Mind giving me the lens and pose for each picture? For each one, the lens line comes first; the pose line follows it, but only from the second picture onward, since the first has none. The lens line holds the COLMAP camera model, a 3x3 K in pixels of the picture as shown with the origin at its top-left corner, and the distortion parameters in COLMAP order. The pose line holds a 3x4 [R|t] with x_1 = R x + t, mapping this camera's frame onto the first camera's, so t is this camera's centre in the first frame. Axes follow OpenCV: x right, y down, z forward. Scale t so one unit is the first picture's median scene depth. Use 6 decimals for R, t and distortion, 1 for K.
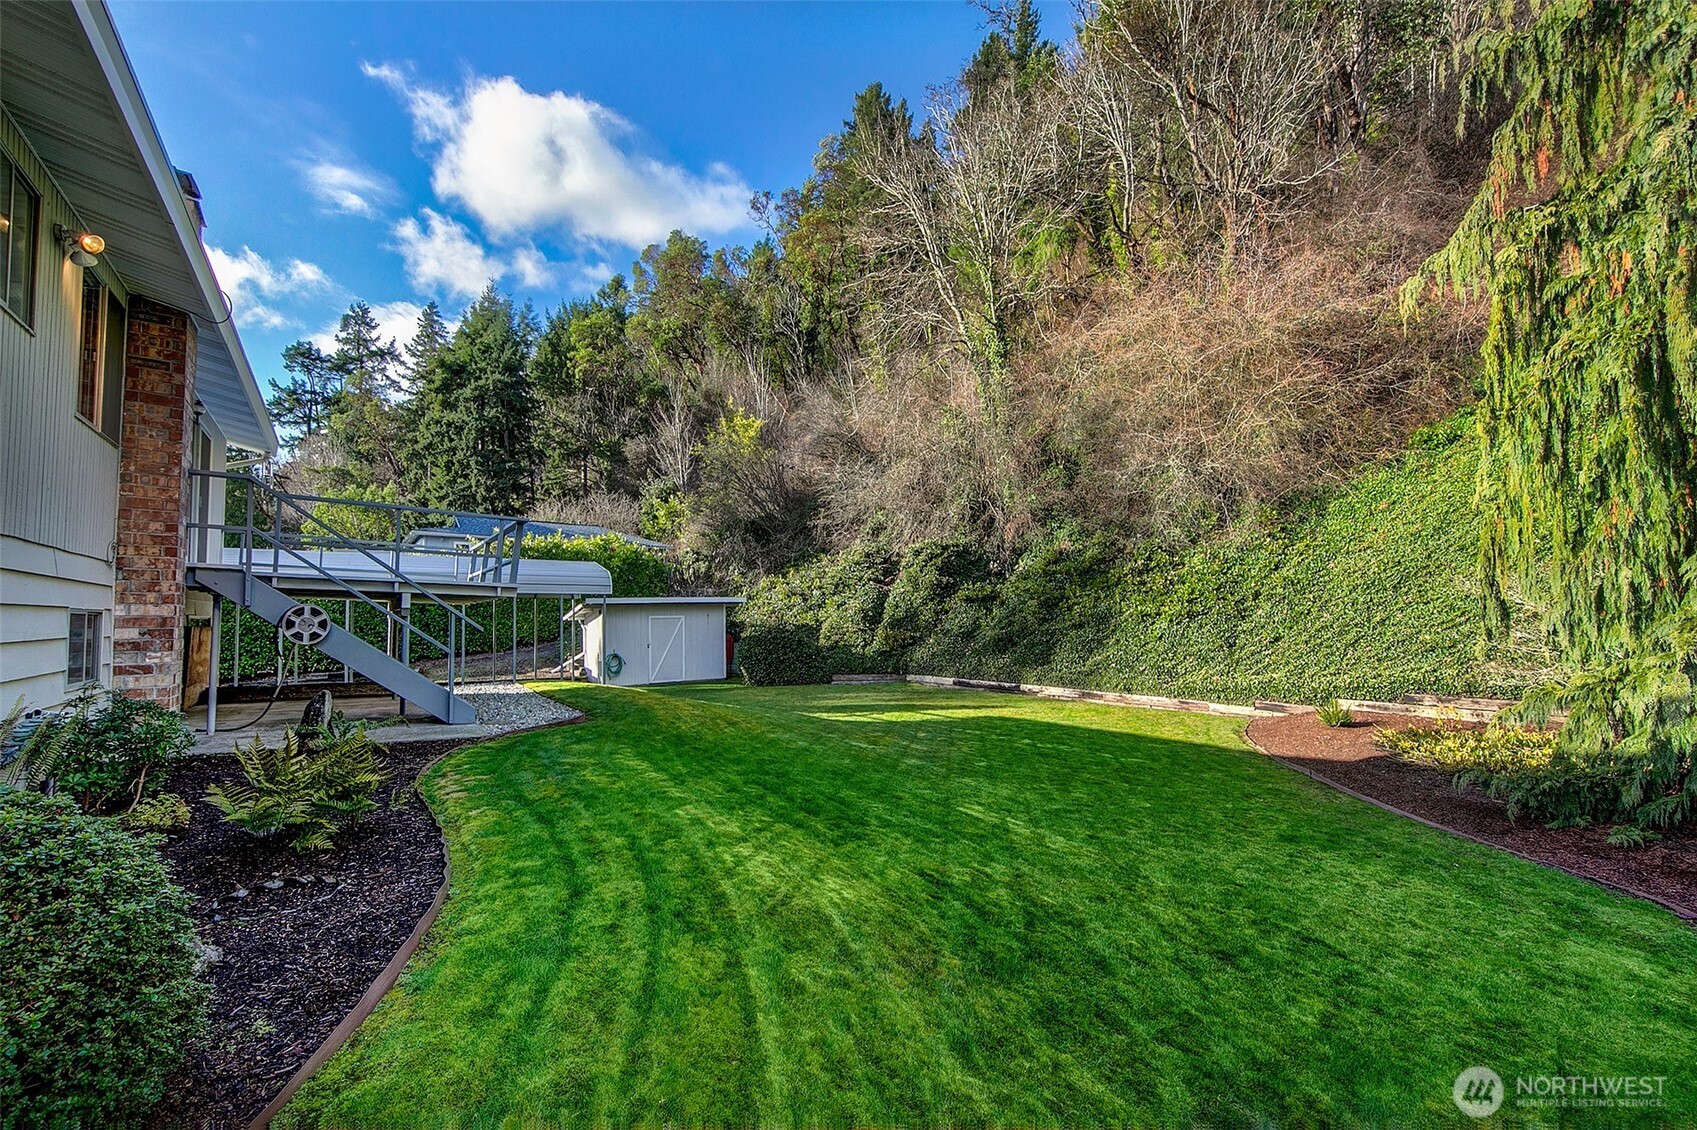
lens RADIAL K [[656.9, 0, 853.5], [0, 656.9, 592.6], [0, 0, 1]] dist [0.000711, 0.000109]
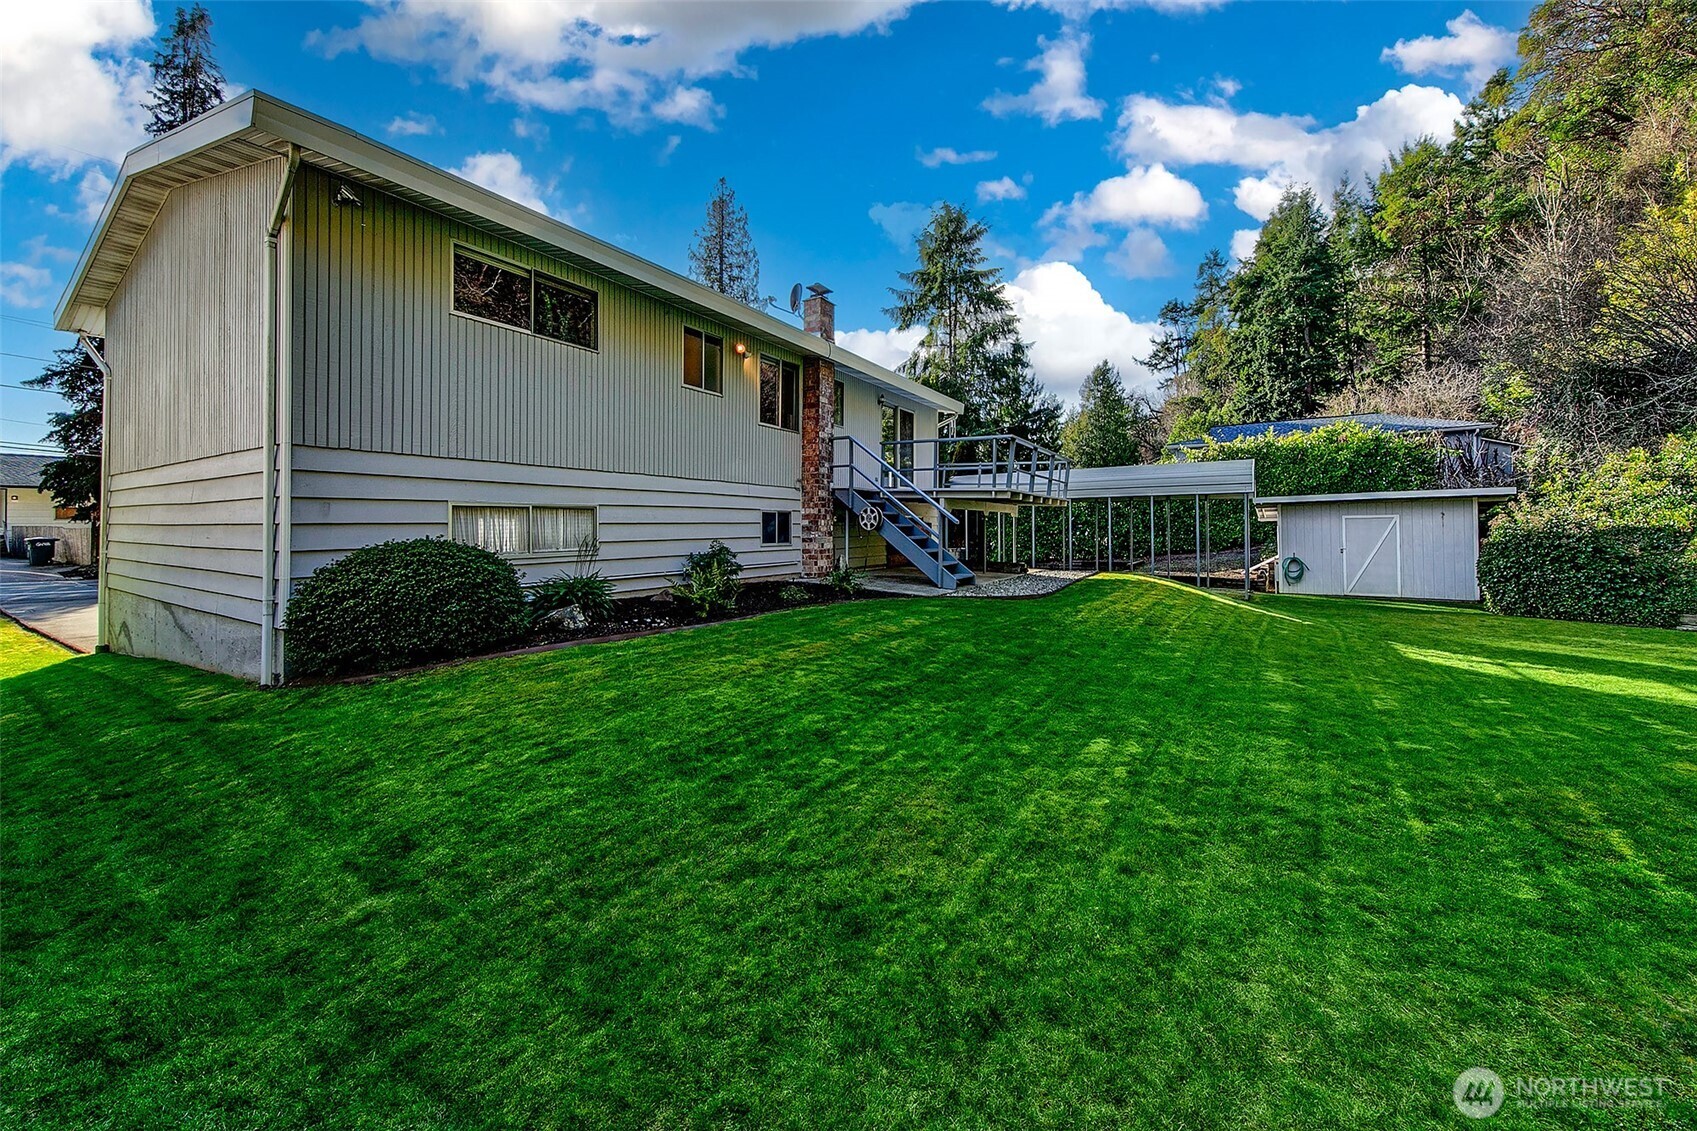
lens RADIAL K [[614.0, 0, 851.4], [0, 614.0, 525.2], [0, 0, 1]] dist [0.000961, 0.000084]
pose [[0.341575, 0.001791, -0.939853, 0.218828], [0.035695, 0.999252, 0.014877, 0.013748], [0.939176, -0.038629, 0.341256, 0.136225]]
